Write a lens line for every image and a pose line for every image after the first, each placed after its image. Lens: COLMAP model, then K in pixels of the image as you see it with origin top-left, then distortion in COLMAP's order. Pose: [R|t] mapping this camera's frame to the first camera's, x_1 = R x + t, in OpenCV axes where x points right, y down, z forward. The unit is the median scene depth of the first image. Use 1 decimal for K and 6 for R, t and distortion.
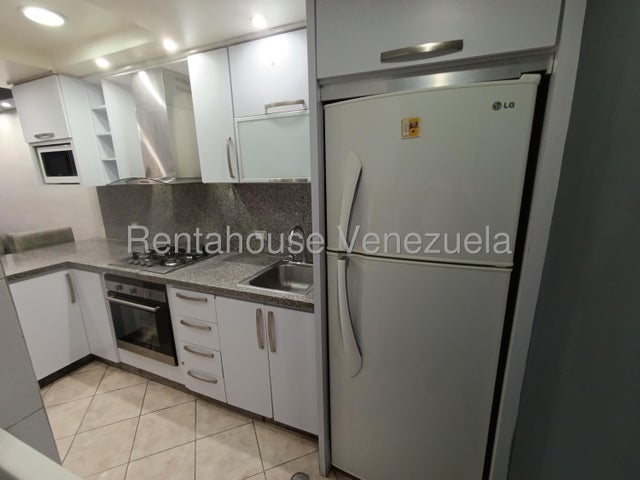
lens RADIAL K [[294.1, 0, 317.0], [0, 294.1, 243.7], [0, 0, 1]] dist [-0.026130, 0.014694]
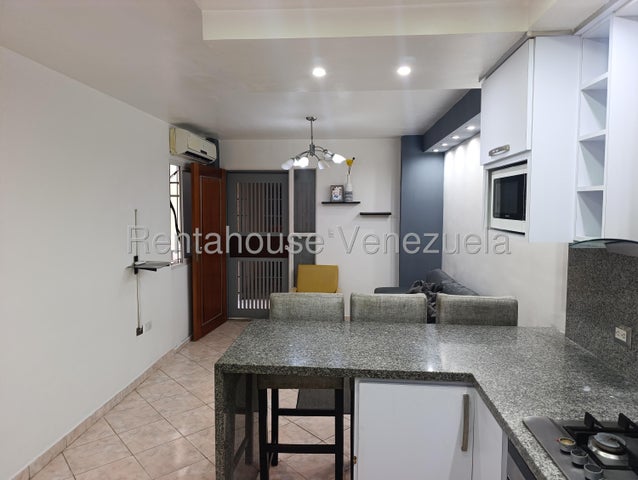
lens RADIAL K [[437.6, 0, 320.7], [0, 437.6, 236.8], [0, 0, 1]] dist [-0.002611, -0.006233]
pose [[0.324264, 0.088682, -0.941801, -0.206599], [-0.238582, 0.971078, 0.009294, -0.125167], [0.915386, 0.221683, 0.336044, 0.410730]]
